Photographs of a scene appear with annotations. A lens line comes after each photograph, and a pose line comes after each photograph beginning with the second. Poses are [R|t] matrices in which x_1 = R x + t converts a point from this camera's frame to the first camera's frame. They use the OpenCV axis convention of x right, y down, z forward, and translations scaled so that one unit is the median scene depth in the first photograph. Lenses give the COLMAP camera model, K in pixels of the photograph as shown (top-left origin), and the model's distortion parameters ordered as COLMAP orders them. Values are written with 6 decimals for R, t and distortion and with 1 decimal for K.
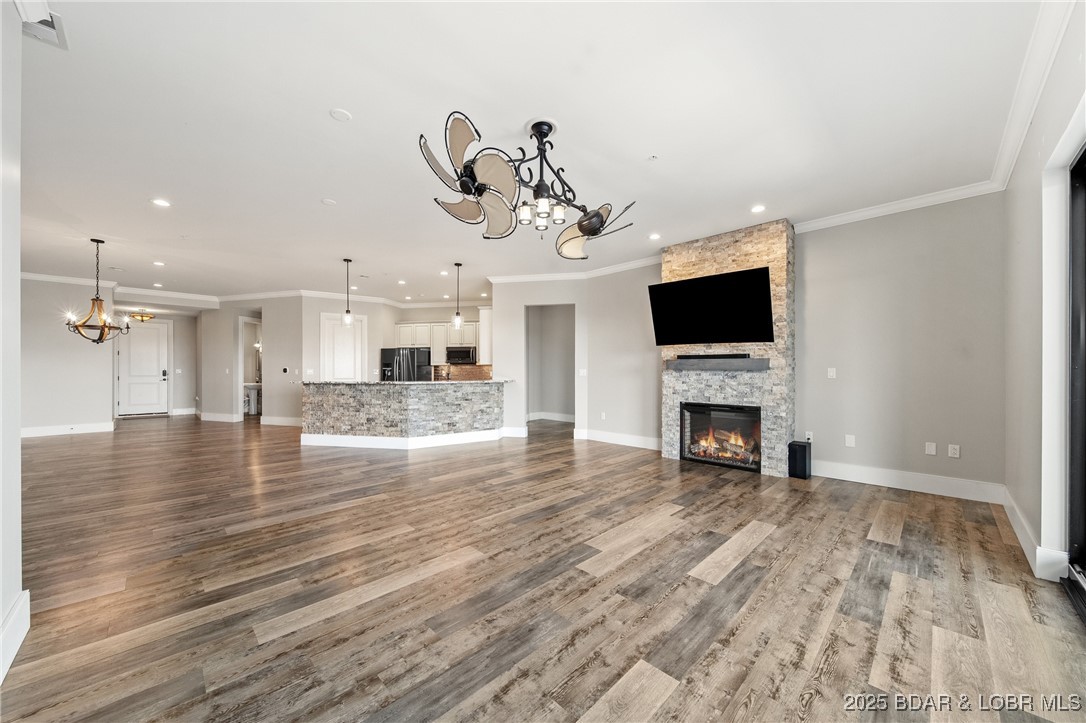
lens RADIAL K [[394.1, 0, 541.1], [0, 394.1, 371.3], [0, 0, 1]] dist [0.000658, -0.000071]
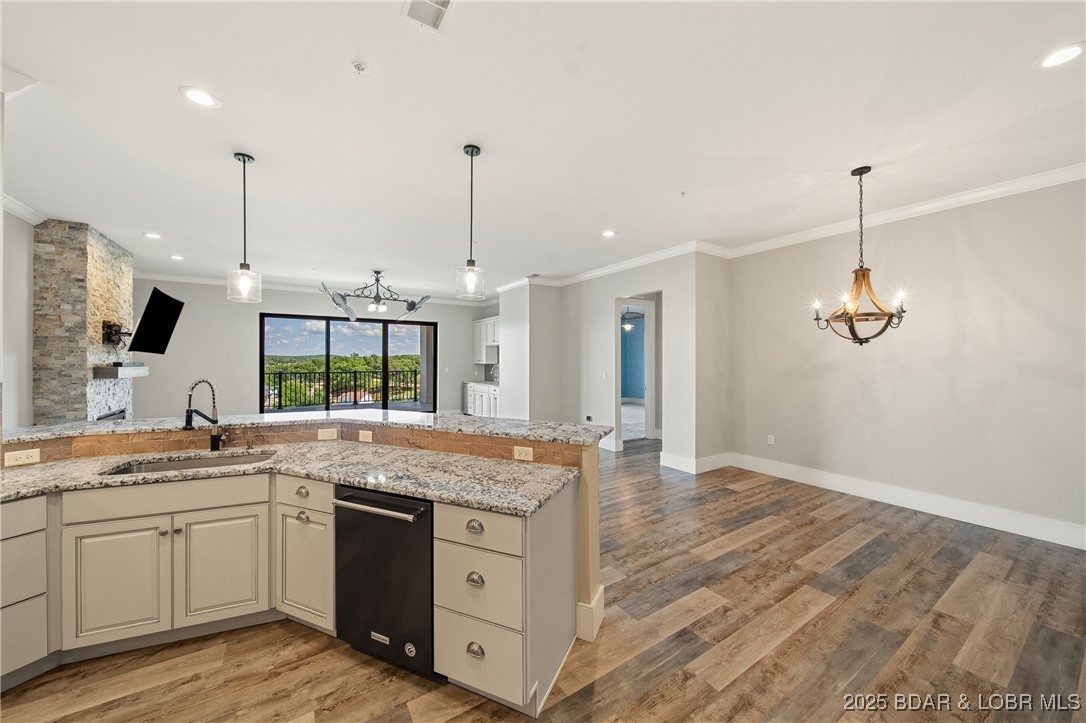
lens RADIAL K [[394.8, 0, 548.0], [0, 394.8, 360.1], [0, 0, 1]] dist [-0.000354, -0.000084]
pose [[-0.982097, -0.002800, 0.188355, -1.008737], [-0.001746, 0.999982, 0.005765, -0.066059], [-0.188367, 0.005333, -0.982084, 2.174626]]
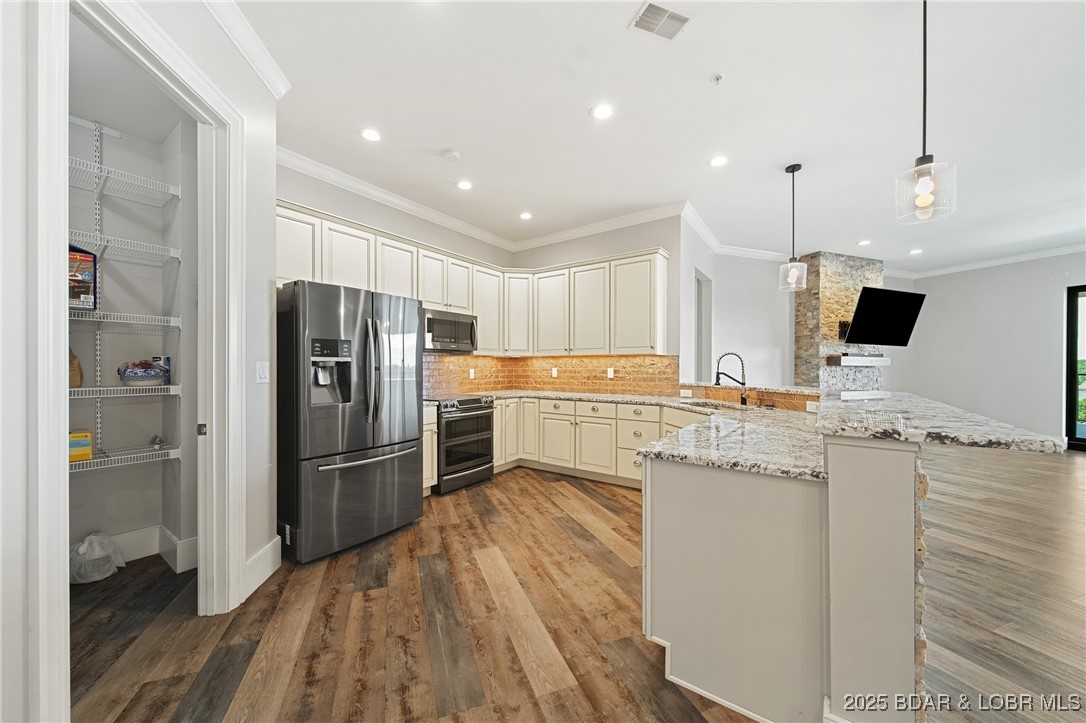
lens RADIAL K [[389.4, 0, 539.9], [0, 389.4, 367.7], [0, 0, 1]] dist [0.005690, -0.000427]
pose [[0.395278, -0.003033, 0.918557, -1.312773], [0.003575, 0.999992, 0.001764, -0.003250], [-0.918555, 0.002586, 0.395286, 1.738723]]
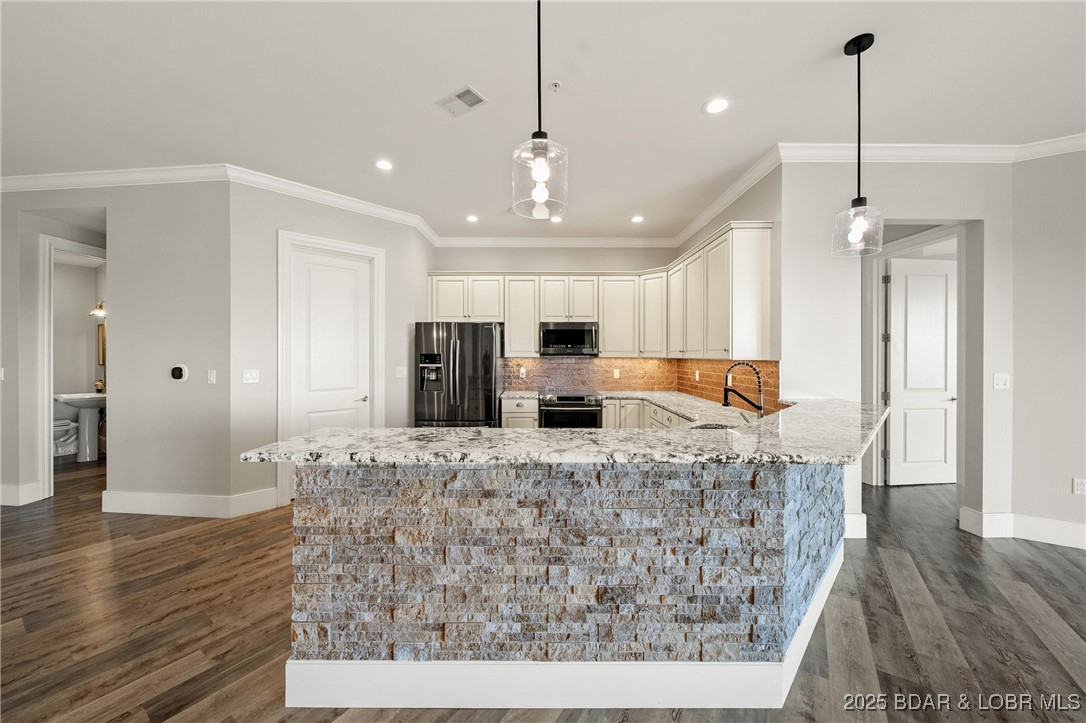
lens RADIAL K [[393.4, 0, 542.1], [0, 393.4, 354.4], [0, 0, 1]] dist [-0.002779, -0.000260]
pose [[0.978337, 0.002433, 0.207004, -0.812009], [-0.001426, 0.999986, -0.005012, -0.040569], [-0.207014, 0.004608, 0.978327, 1.177823]]
